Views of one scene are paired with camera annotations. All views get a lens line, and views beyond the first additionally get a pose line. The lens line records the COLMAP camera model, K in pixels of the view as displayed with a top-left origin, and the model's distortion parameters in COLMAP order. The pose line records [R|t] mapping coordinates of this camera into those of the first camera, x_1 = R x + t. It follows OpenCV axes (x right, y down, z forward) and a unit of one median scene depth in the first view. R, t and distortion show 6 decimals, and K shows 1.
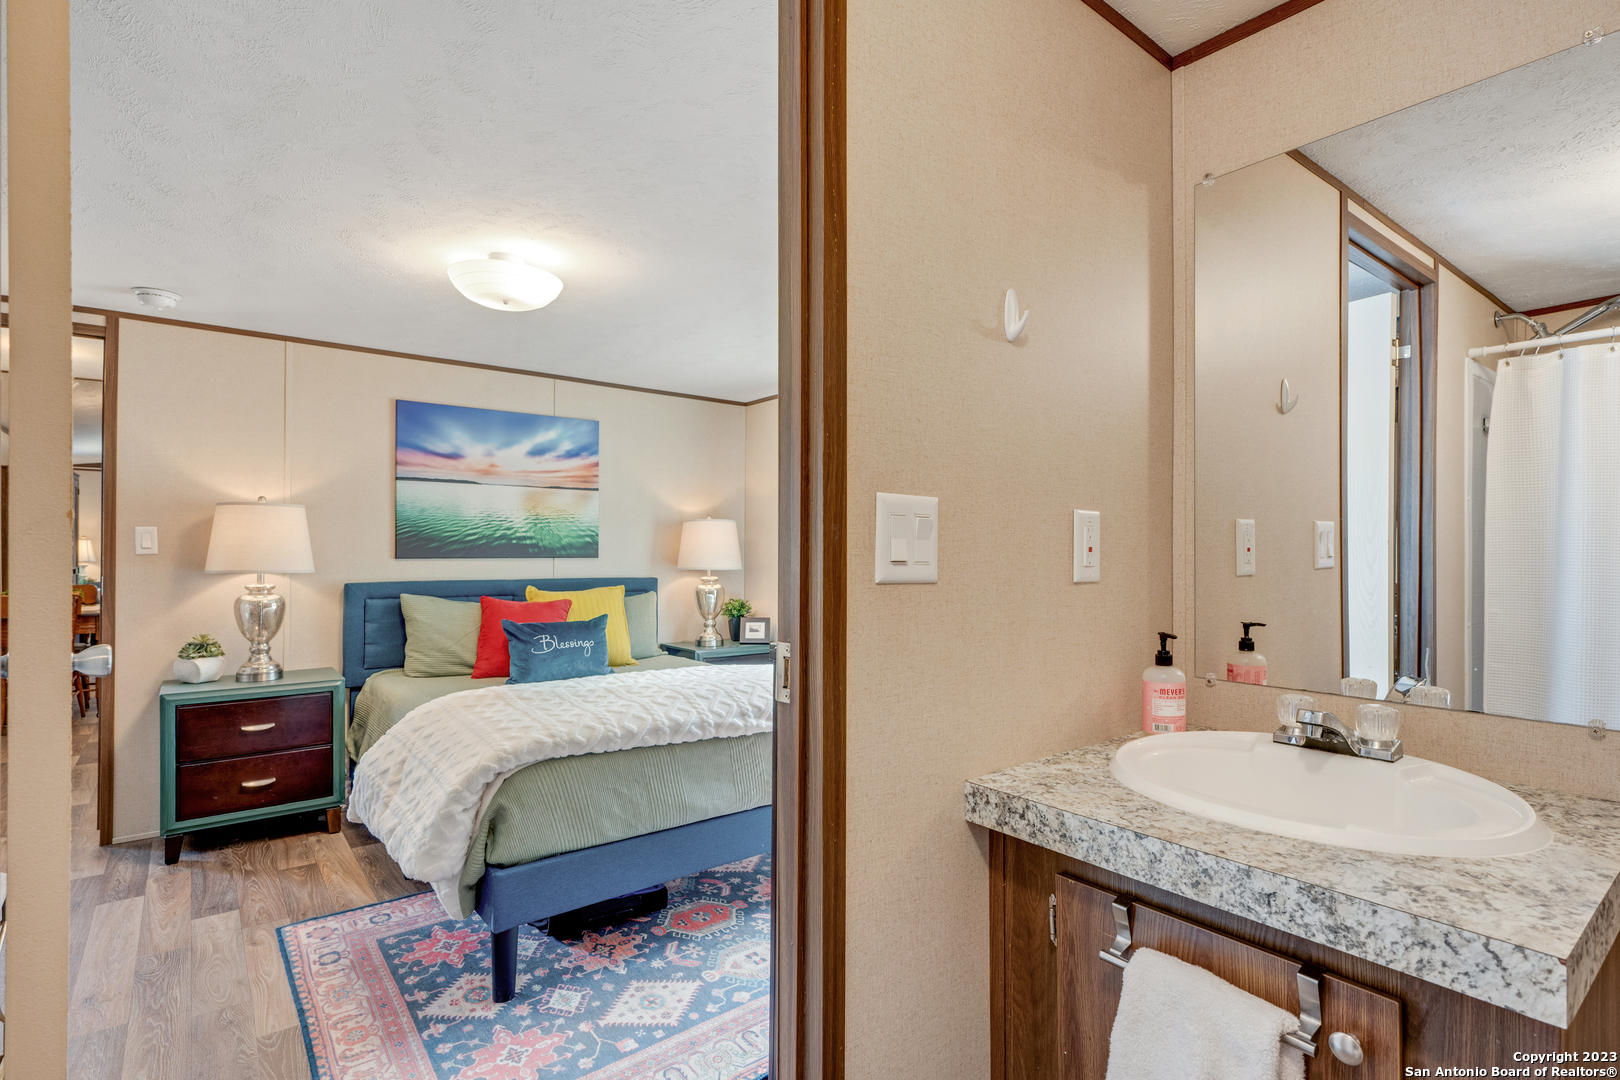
lens RADIAL K [[784.1, 0, 815.5], [0, 784.1, 547.7], [0, 0, 1]] dist [0.000764, 0.000054]
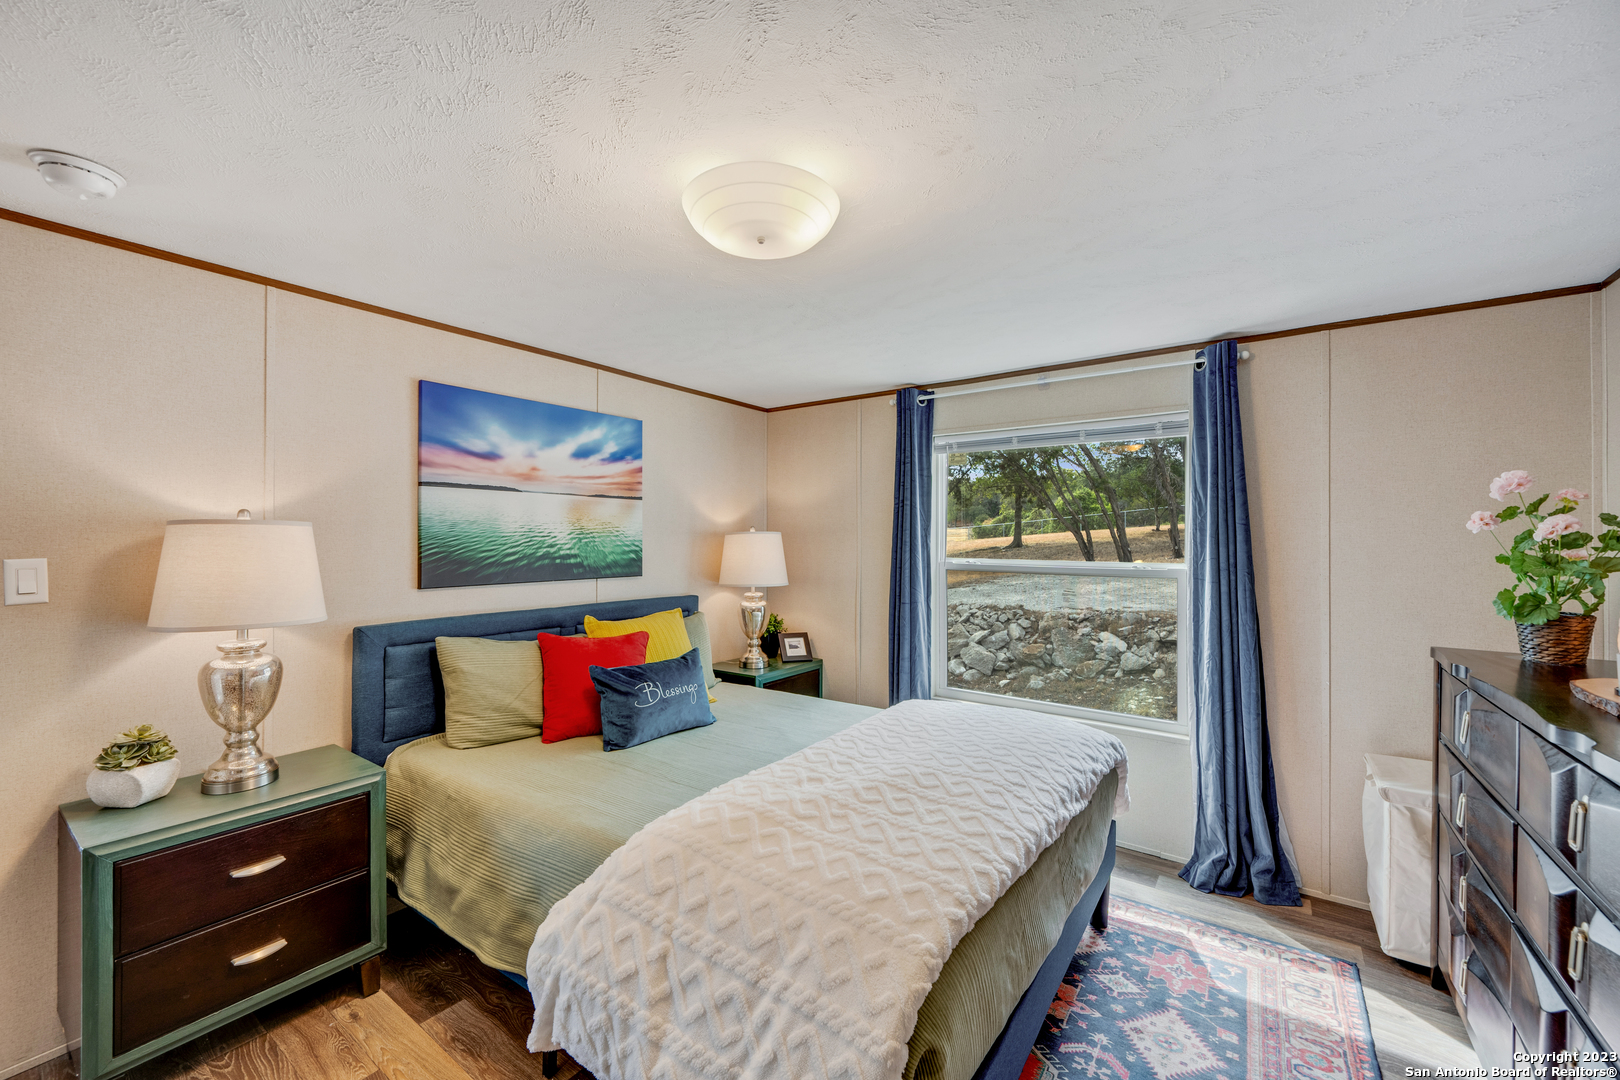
lens RADIAL K [[637.2, 0, 801.1], [0, 637.2, 534.5], [0, 0, 1]] dist [-0.000558, -0.000218]
pose [[0.961569, -0.002080, 0.274555, -0.350321], [0.003353, 0.999986, -0.004167, -0.035202], [-0.274542, 0.004928, 0.961562, 0.306851]]
